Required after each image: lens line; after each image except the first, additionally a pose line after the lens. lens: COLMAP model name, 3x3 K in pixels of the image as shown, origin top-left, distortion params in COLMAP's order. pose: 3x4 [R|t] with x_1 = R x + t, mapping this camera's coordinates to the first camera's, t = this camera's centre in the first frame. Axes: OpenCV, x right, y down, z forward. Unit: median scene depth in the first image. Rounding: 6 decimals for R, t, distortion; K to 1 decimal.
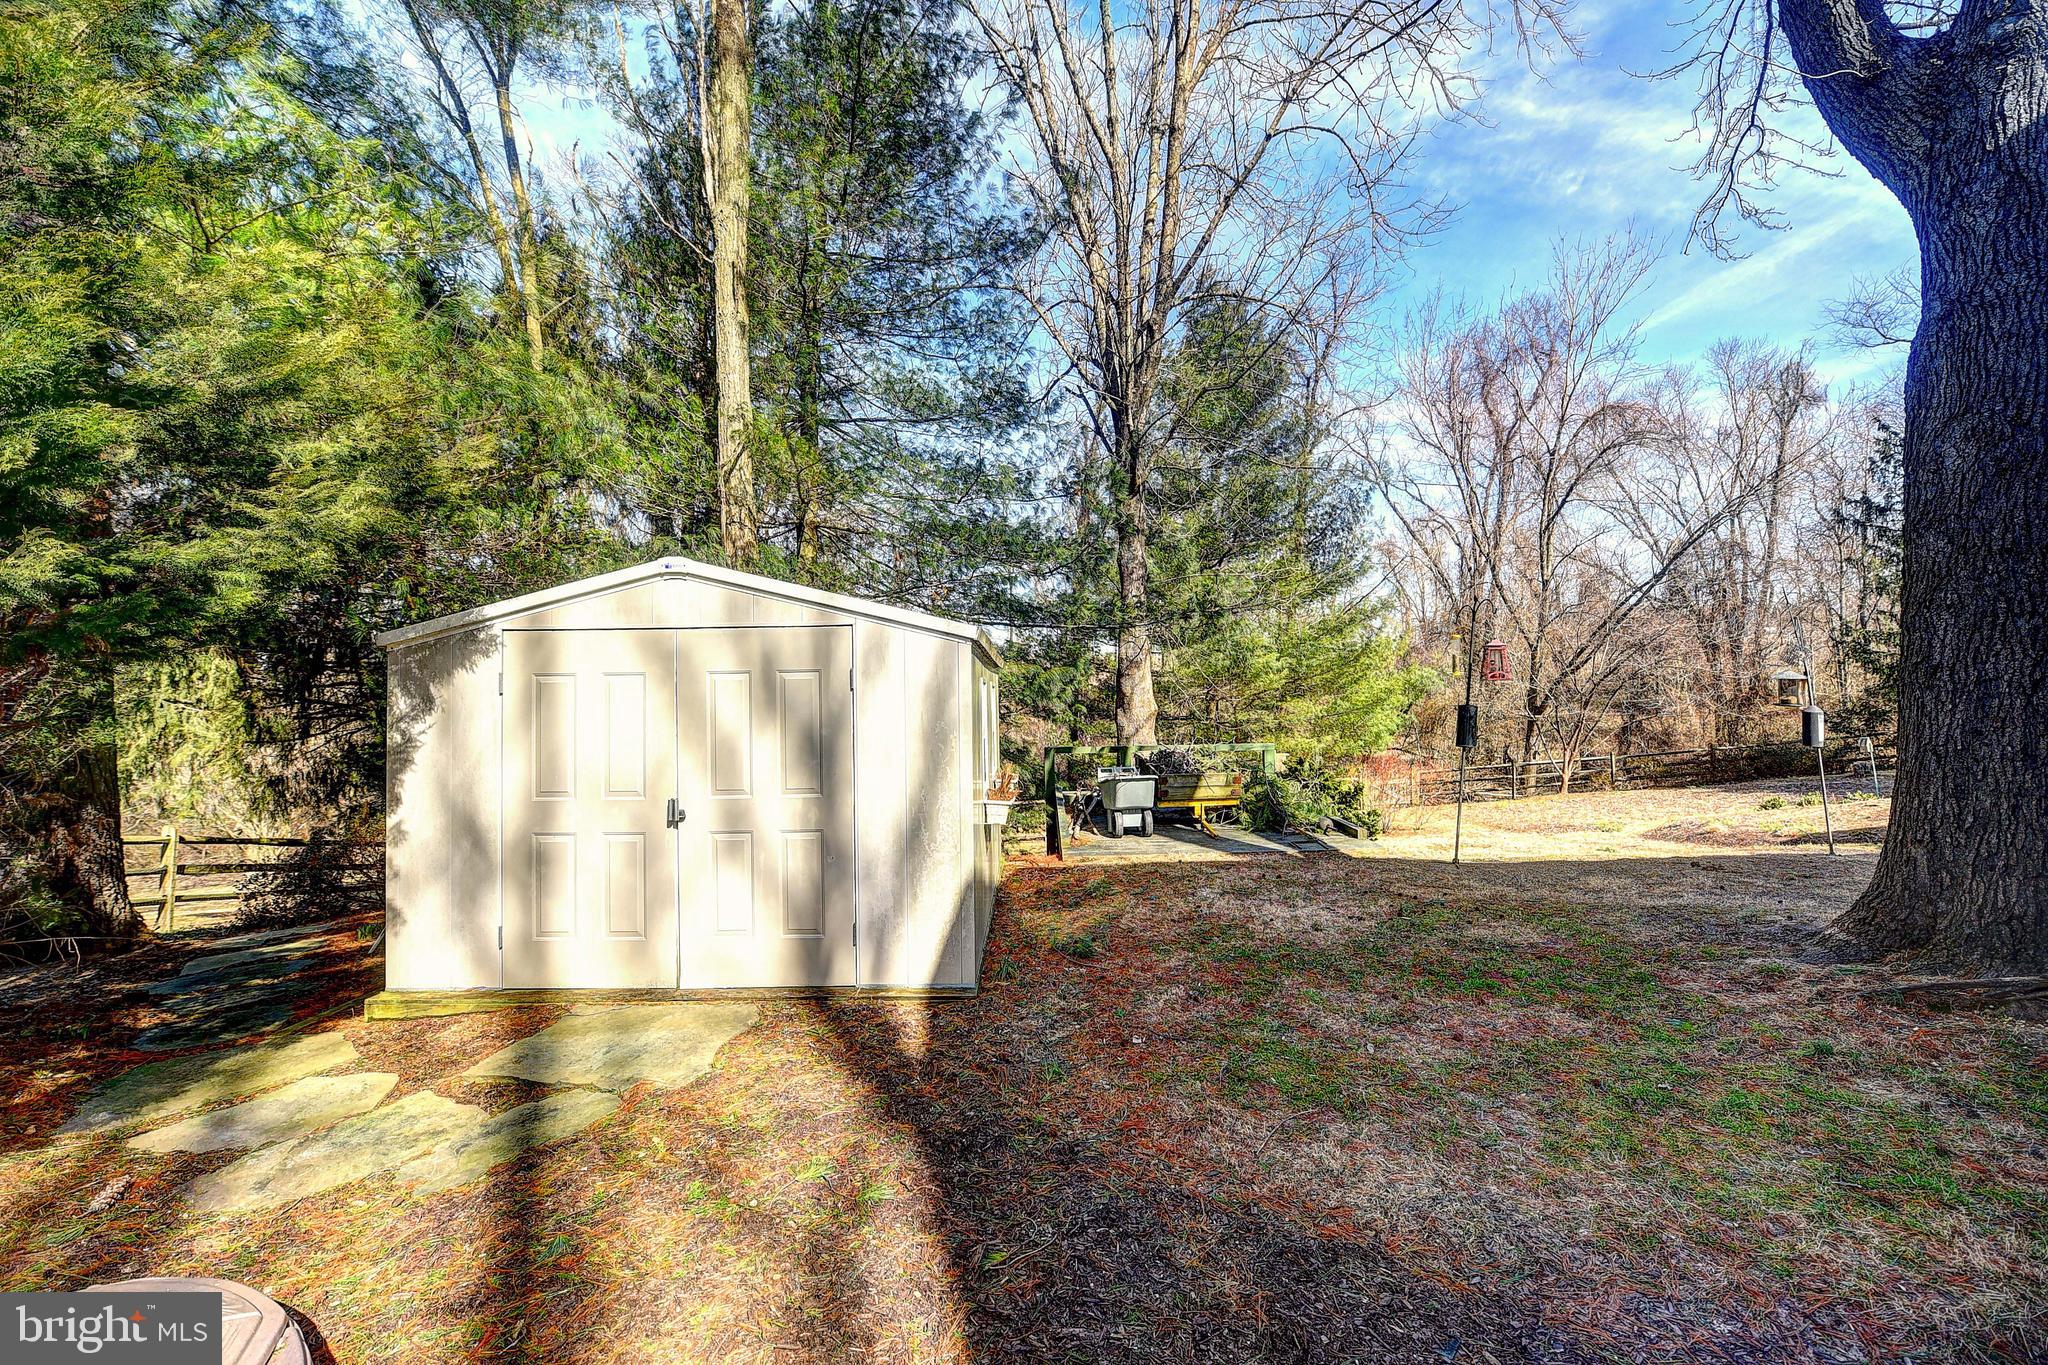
lens RADIAL K [[828.0, 0, 1014.1], [0, 828.0, 687.5], [0, 0, 1]] dist [-0.021752, -0.000722]
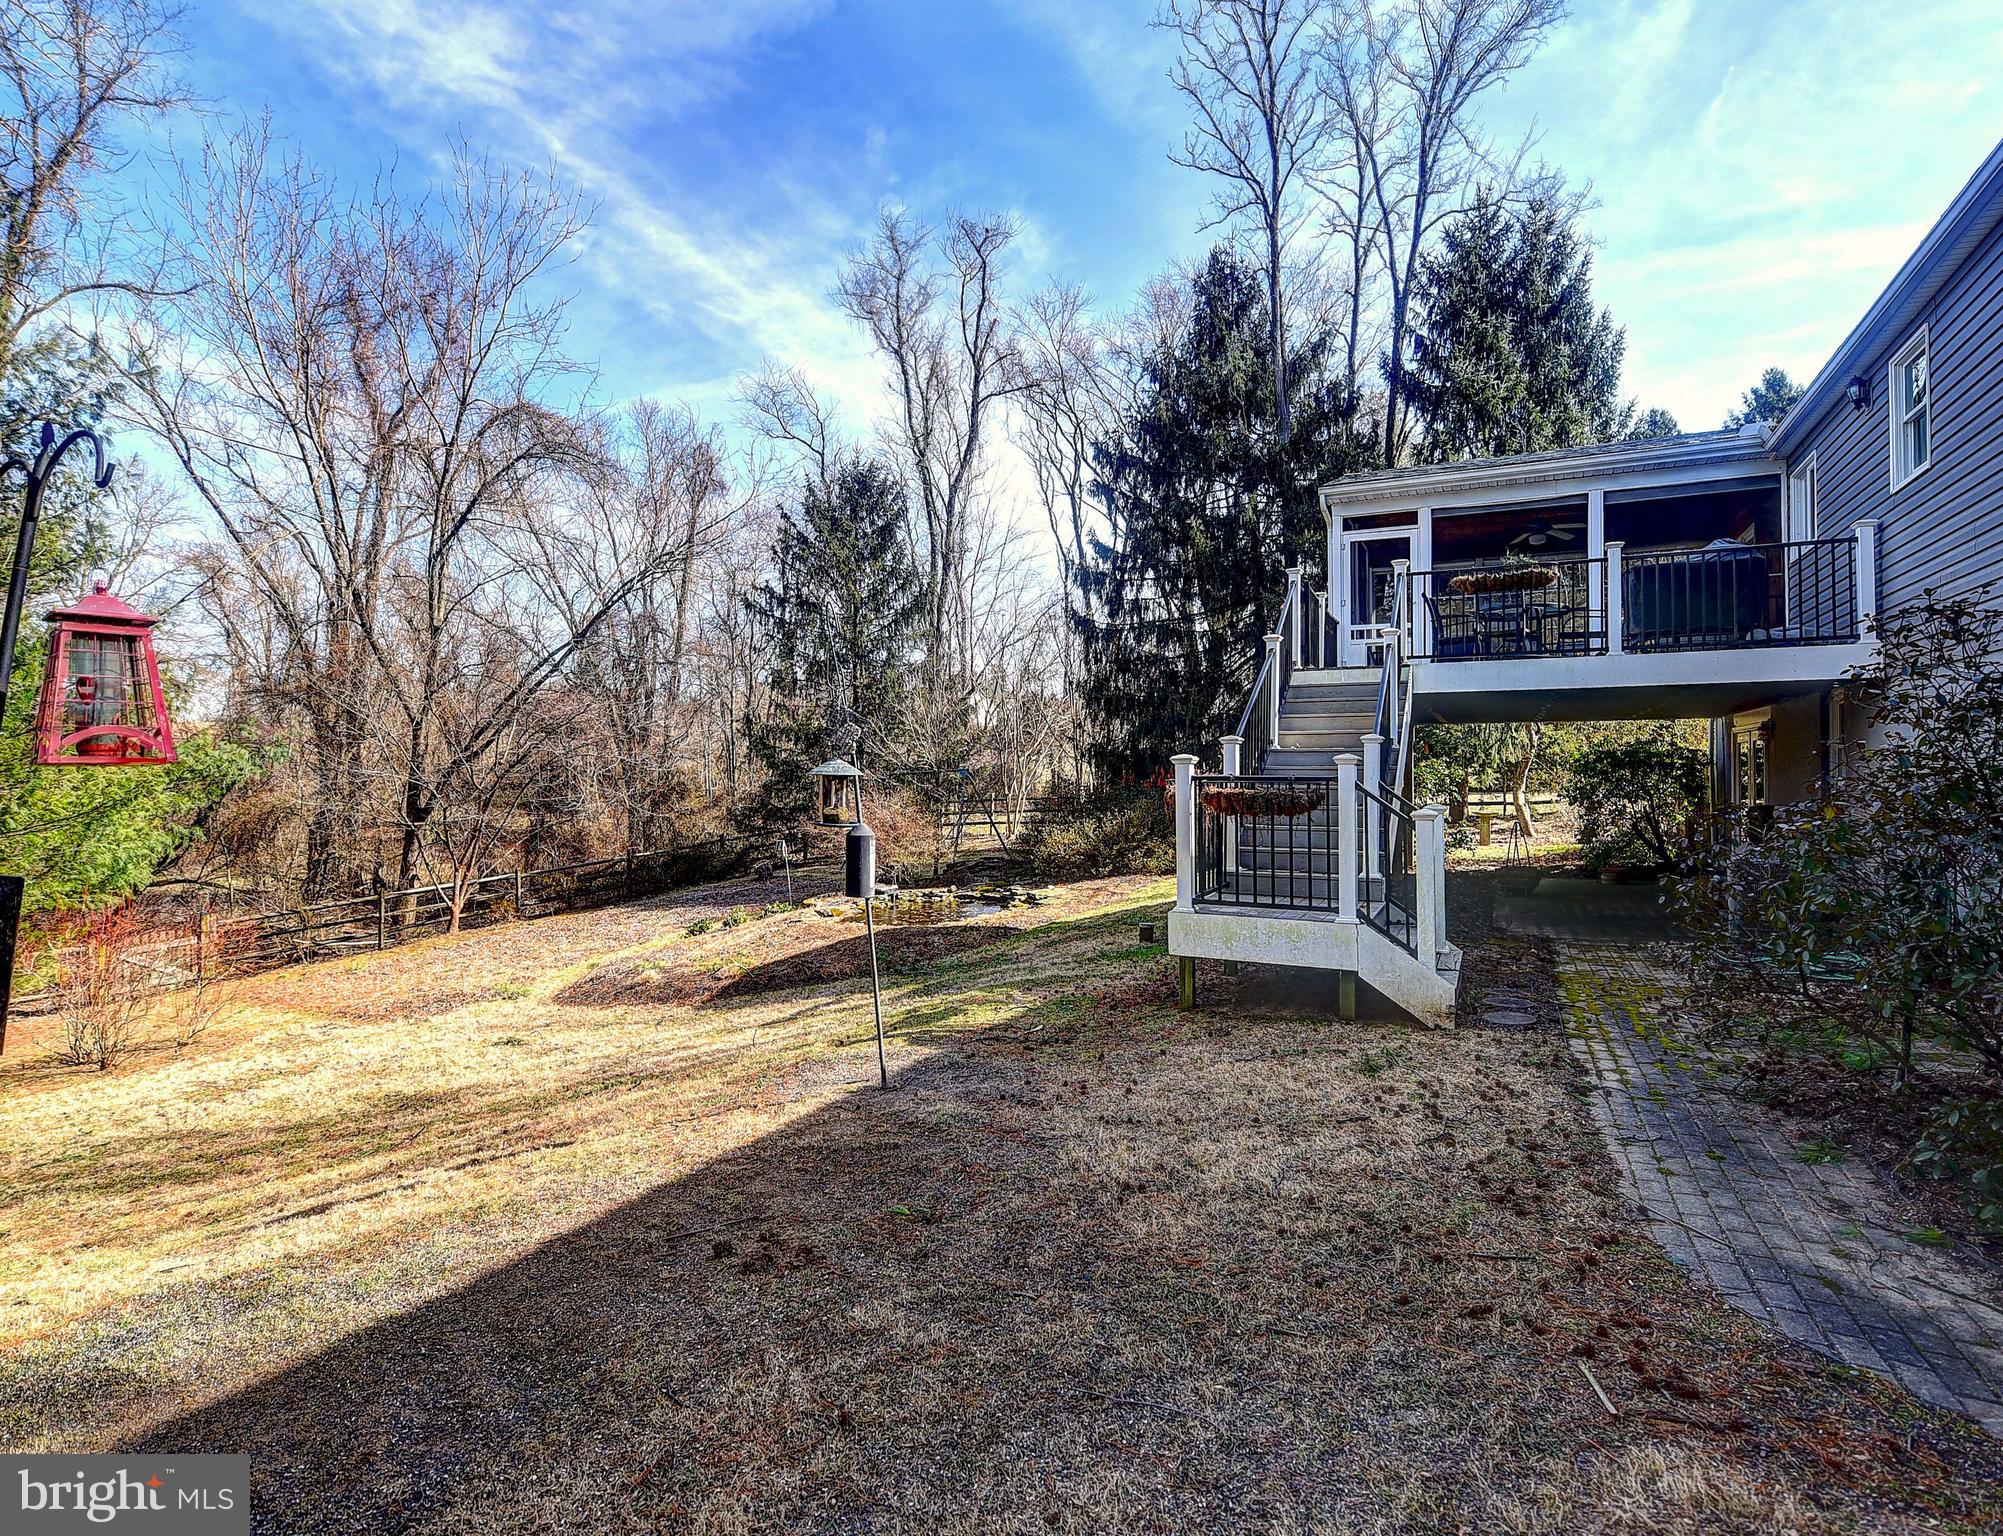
lens RADIAL K [[1015.5, 0, 1002.5], [0, 1015.5, 768.2], [0, 0, 1]] dist [0.005739, 0.000968]
pose [[0.475152, 0.019883, 0.879679, 0.113891], [-0.010547, 0.999802, -0.016901, -0.000991], [-0.879840, -0.001247, 0.475268, 0.157353]]
